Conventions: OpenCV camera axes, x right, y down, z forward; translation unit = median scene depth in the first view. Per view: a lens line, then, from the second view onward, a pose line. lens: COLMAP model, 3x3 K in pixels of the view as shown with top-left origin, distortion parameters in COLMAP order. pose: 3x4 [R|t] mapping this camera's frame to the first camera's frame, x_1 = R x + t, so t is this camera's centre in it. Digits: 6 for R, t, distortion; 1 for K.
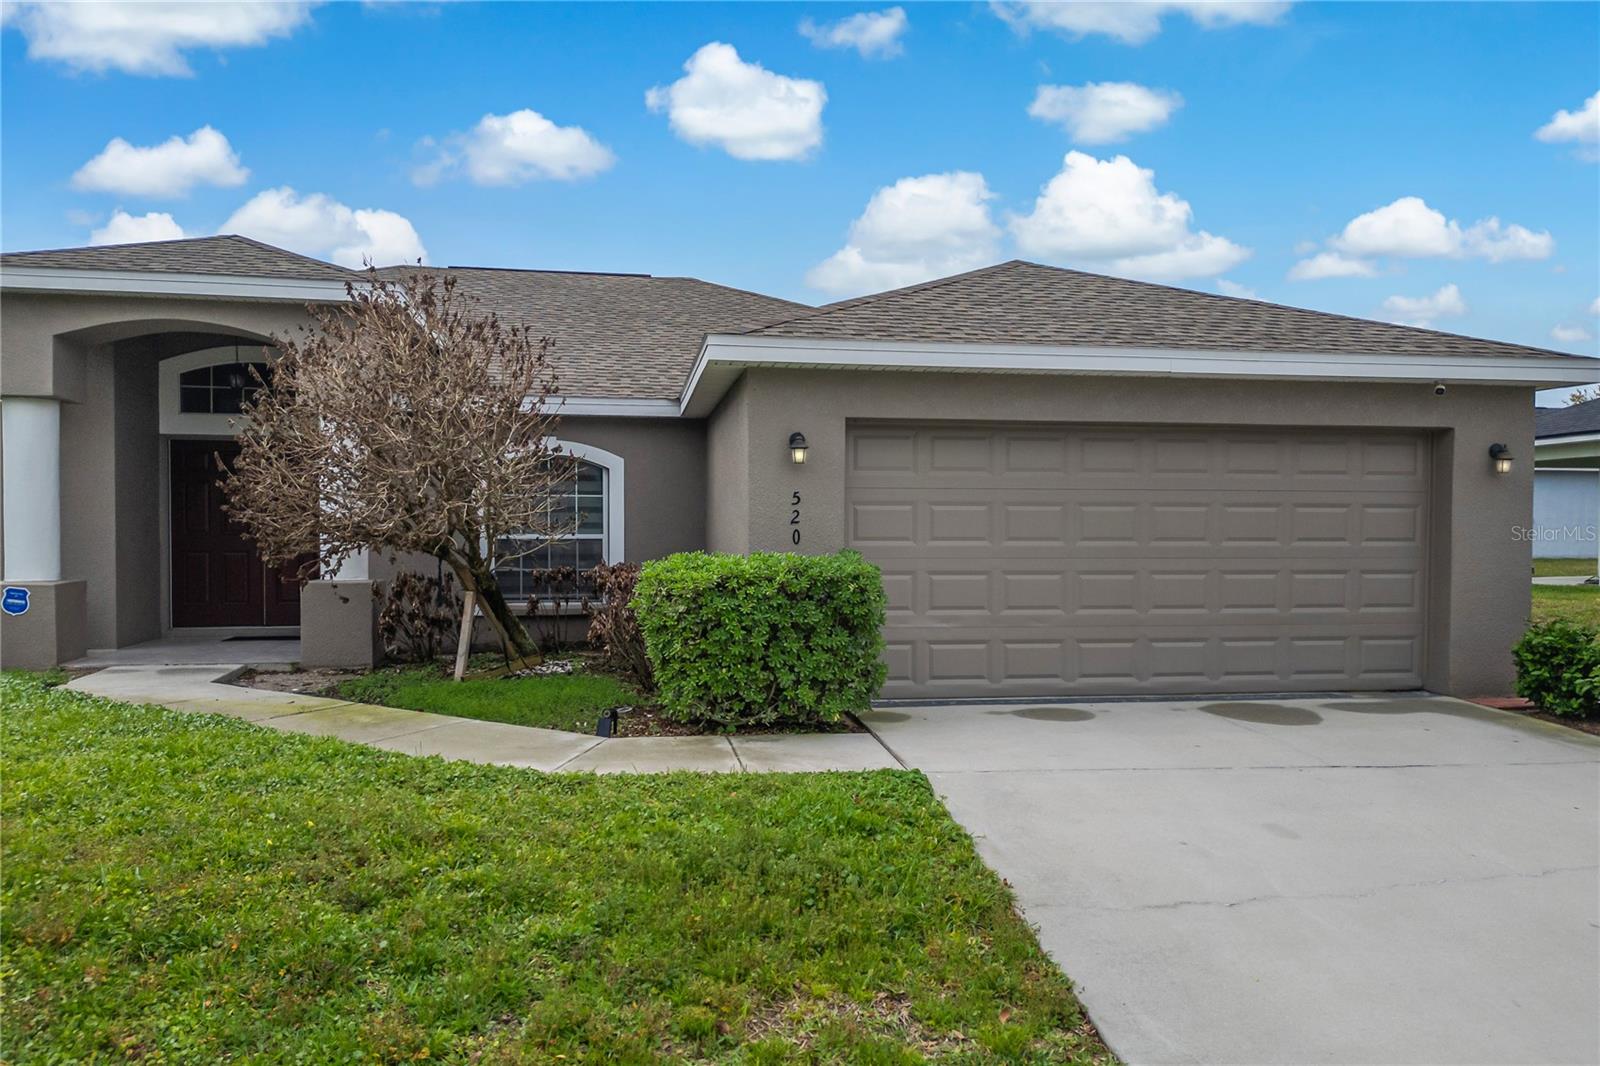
lens RADIAL K [[1119.6, 0, 802.1], [0, 1119.6, 538.9], [0, 0, 1]] dist [0.094053, -0.104151]
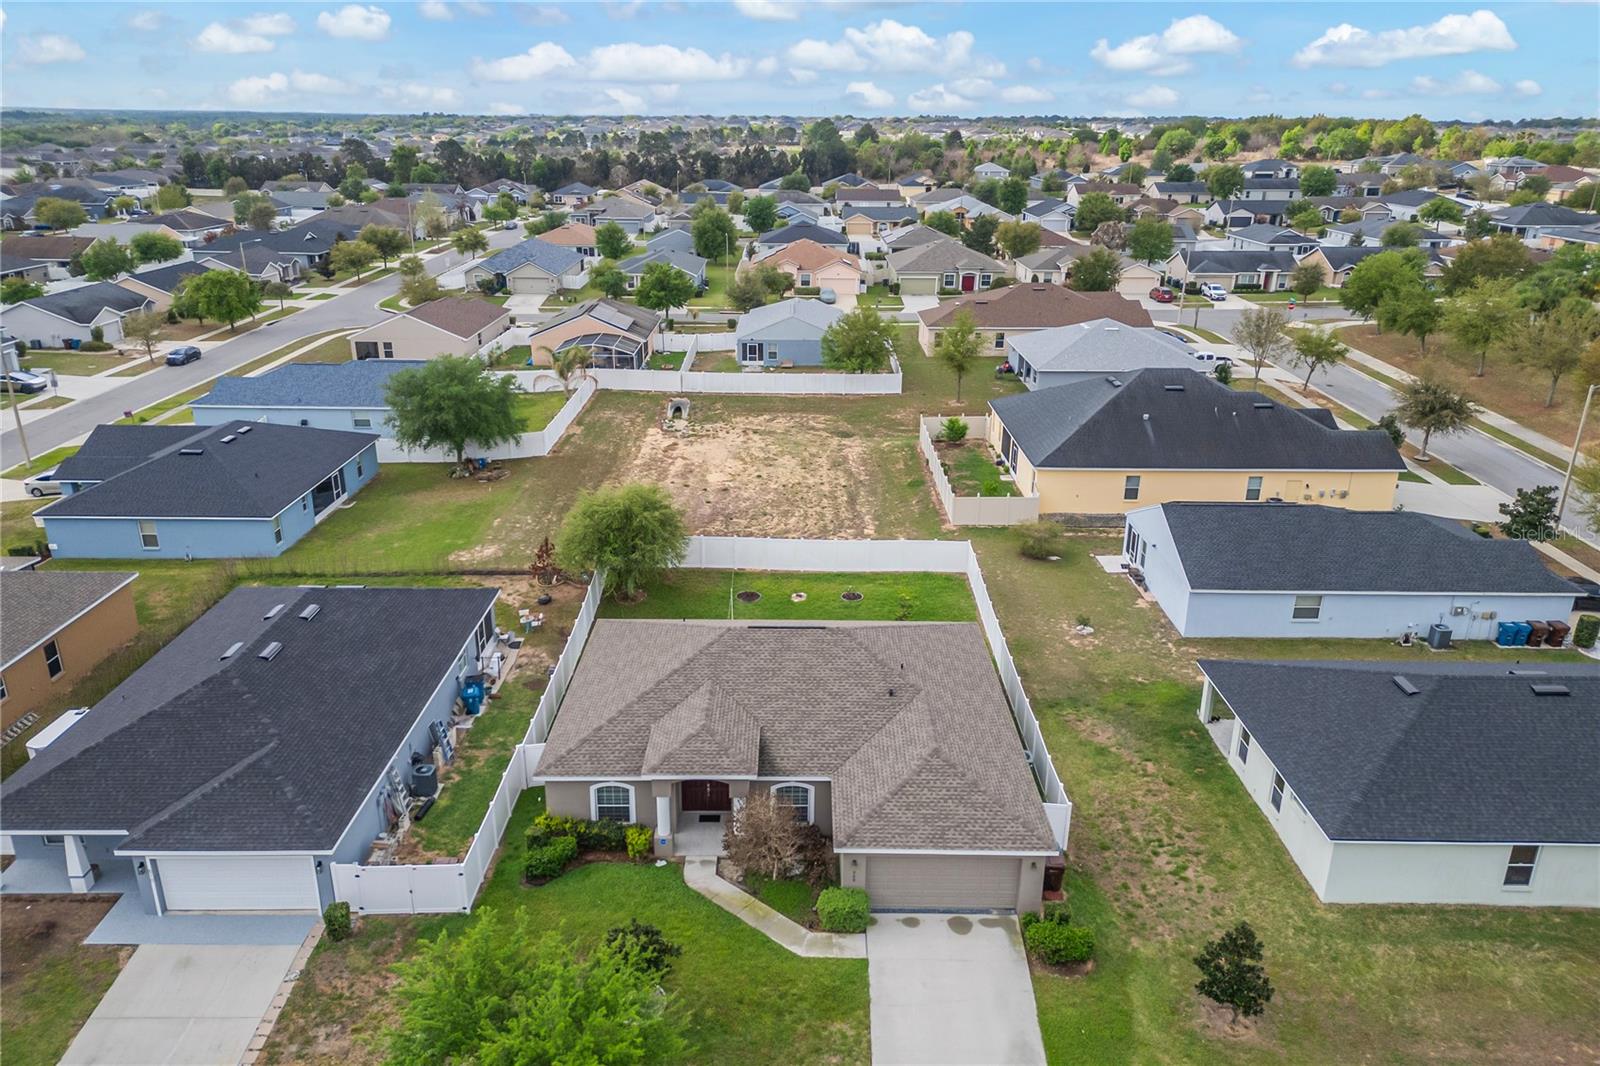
lens RADIAL K [[1119.6, 0, 802.1], [0, 1119.6, 538.9], [0, 0, 1]] dist [0.094053, -0.104151]
pose [[0.986676, 0.059746, -0.151328, 0.357614], [-0.004560, 0.939922, 0.341360, -2.581684], [0.162631, -0.336122, 0.927671, -2.495697]]
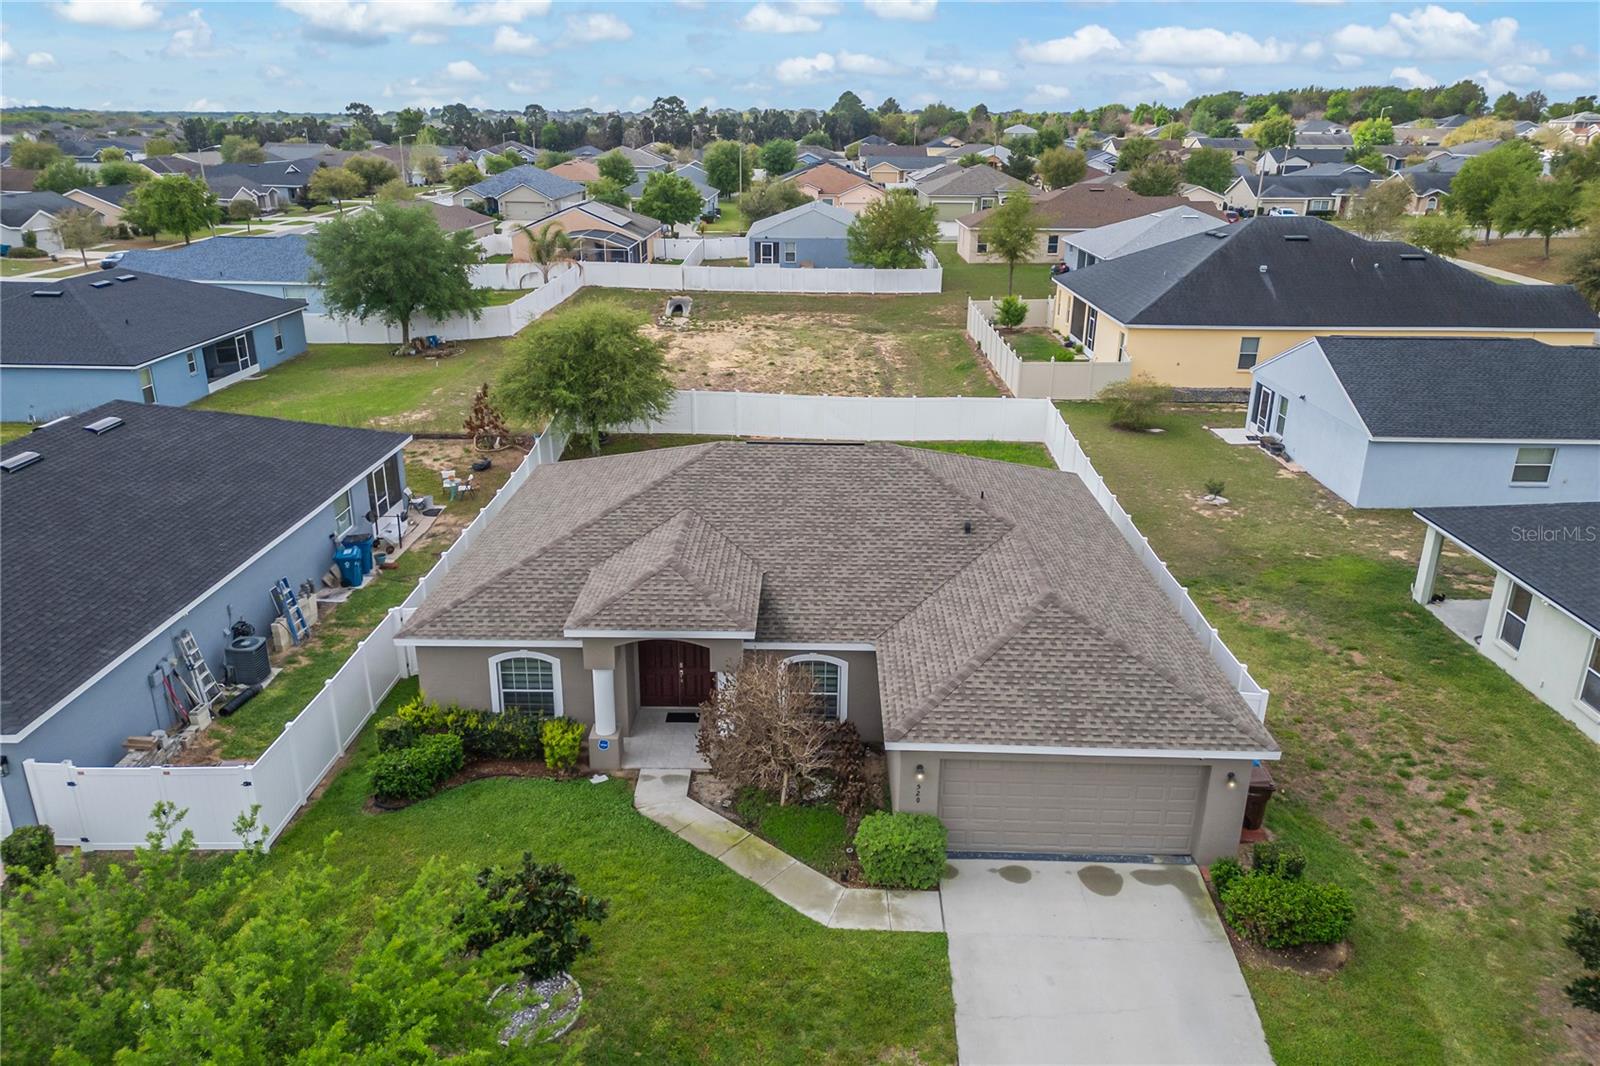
lens RADIAL K [[1116.1, 0, 802.5], [0, 1116.1, 537.0], [0, 0, 1]] dist [0.085923, -0.082937]
pose [[0.983823, 0.066207, -0.166462, 0.113901], [-0.006071, 0.940990, 0.338379, -1.343172], [0.179042, -0.331895, 0.926169, -1.136621]]
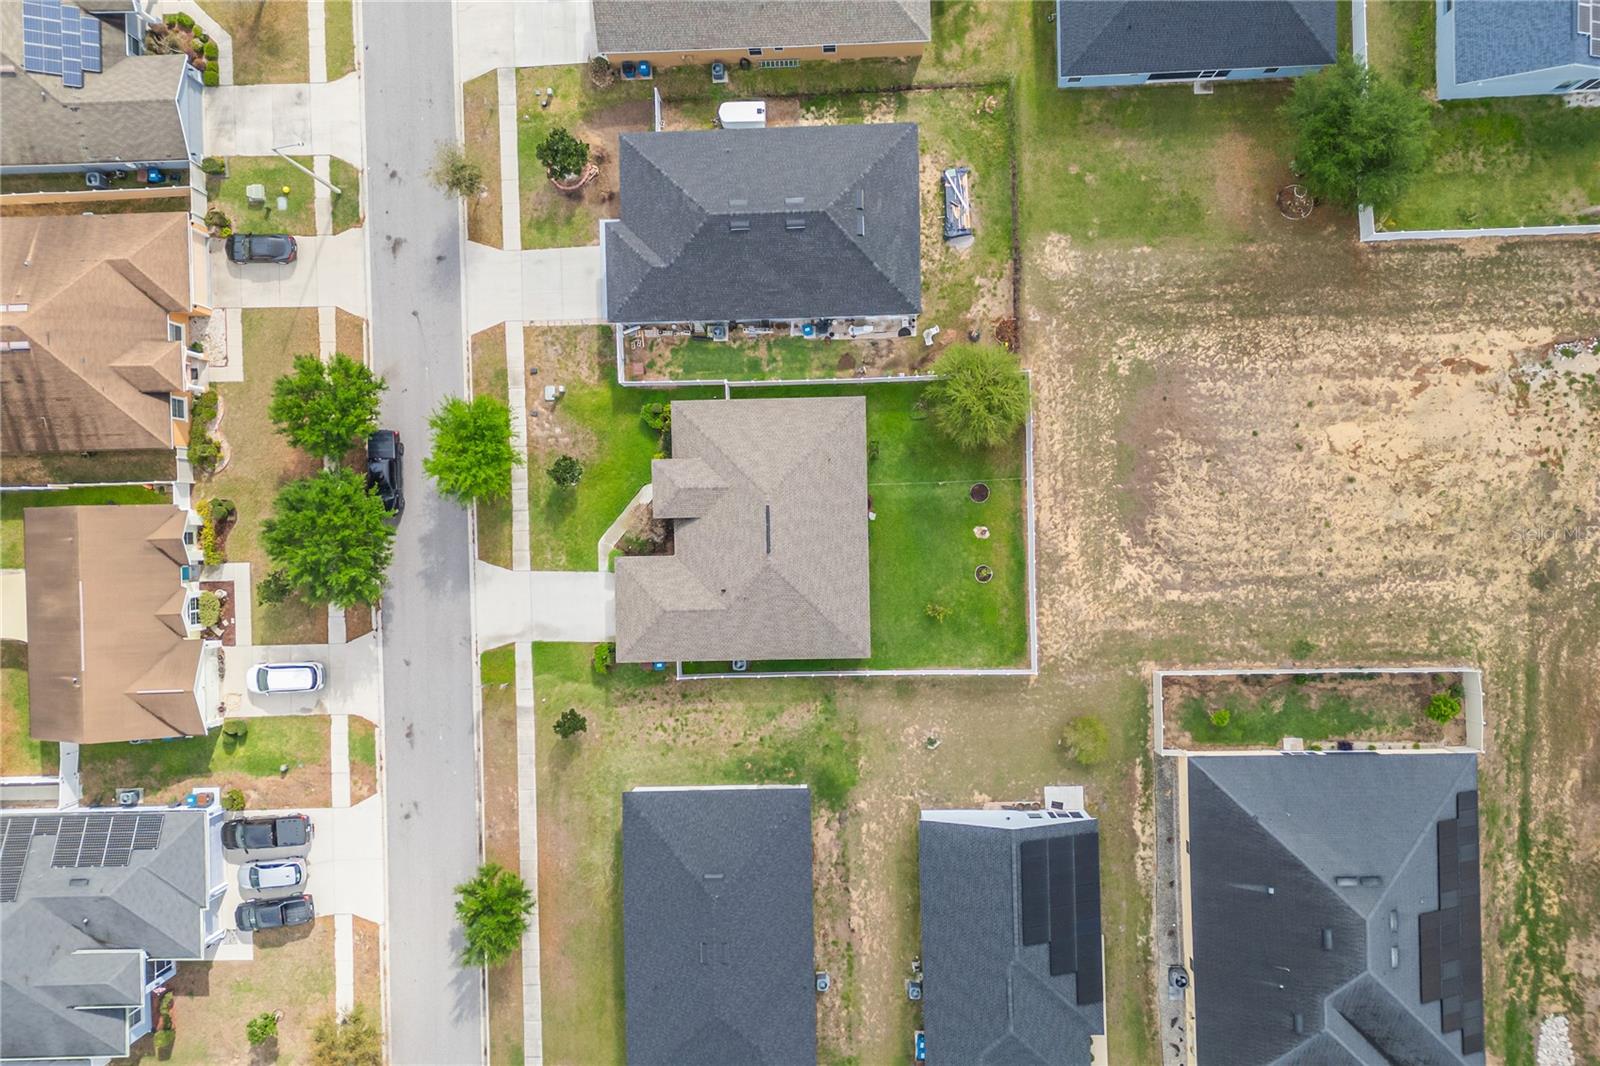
lens RADIAL K [[1123.5, 0, 805.3], [0, 1123.5, 536.1], [0, 0, 1]] dist [0.090393, -0.110758]
pose [[-0.142425, 0.989789, 0.005706, -0.489863], [0.032142, -0.001137, 0.999483, -8.694761], [0.989284, 0.142535, -0.031652, 2.588189]]
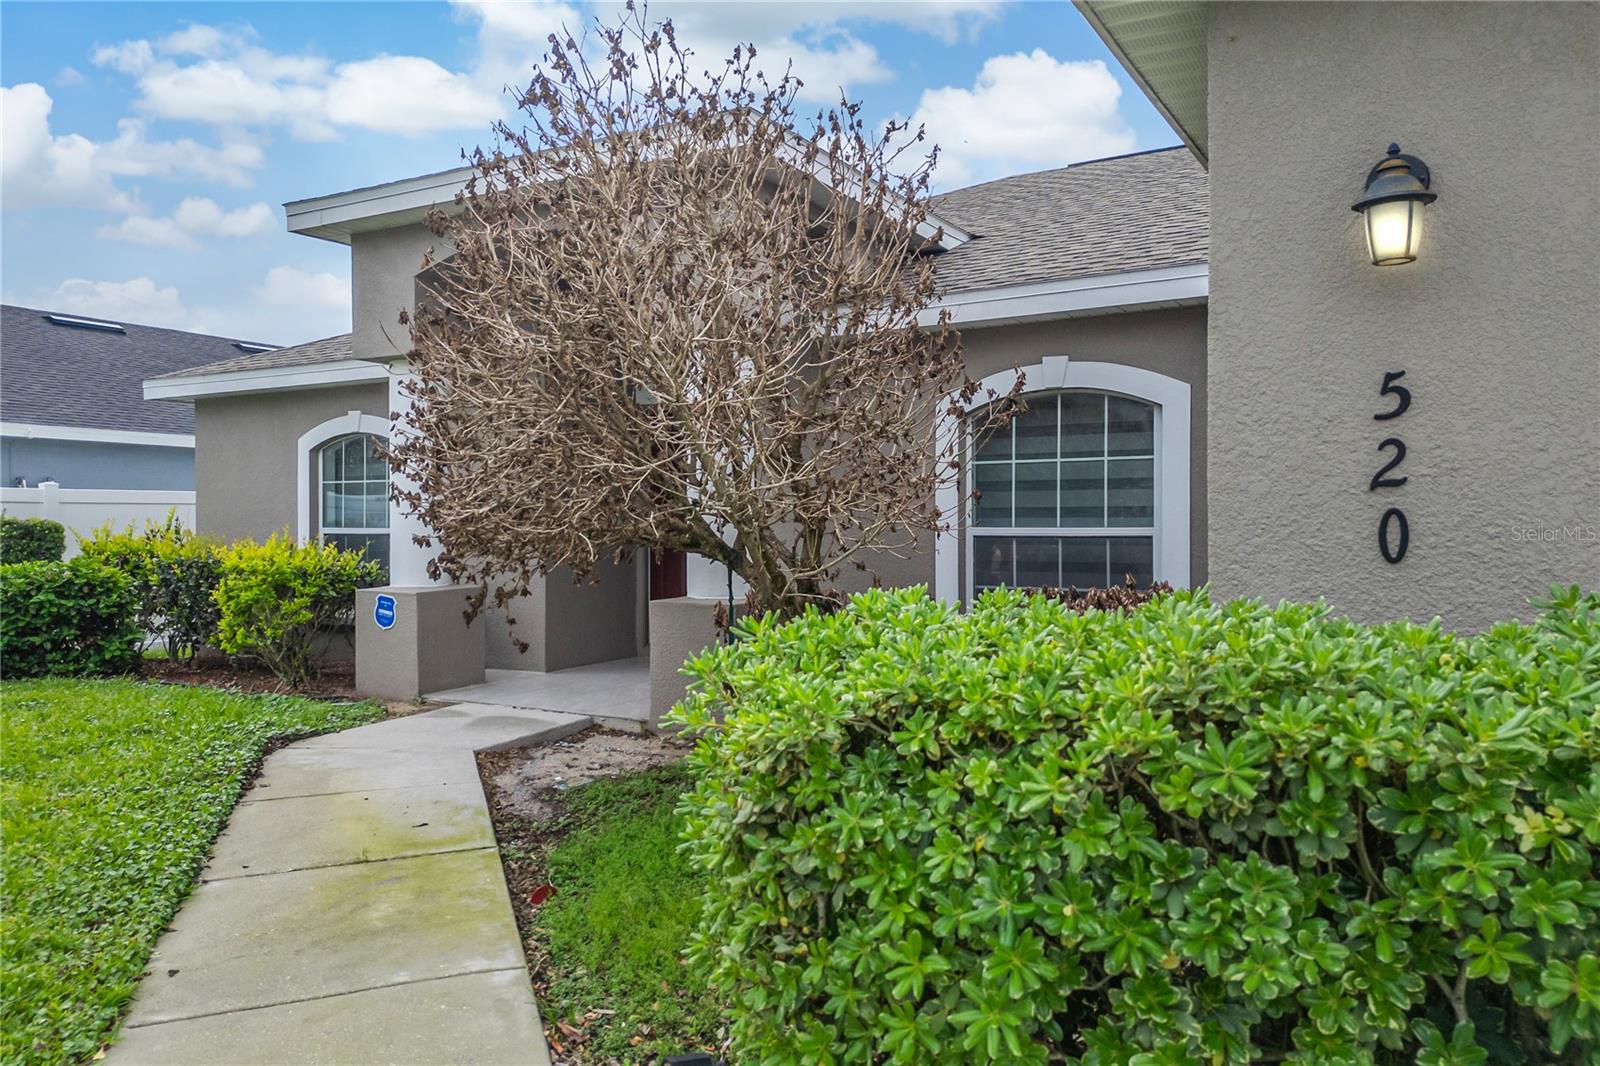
lens RADIAL K [[1123.5, 0, 805.3], [0, 1123.5, 536.1], [0, 0, 1]] dist [0.090393, -0.110758]
pose [[0.770612, 0.002909, -0.637297, 0.058164], [-0.001151, 0.999994, 0.003173, -0.002370], [0.637303, -0.001712, 0.770611, 0.652205]]
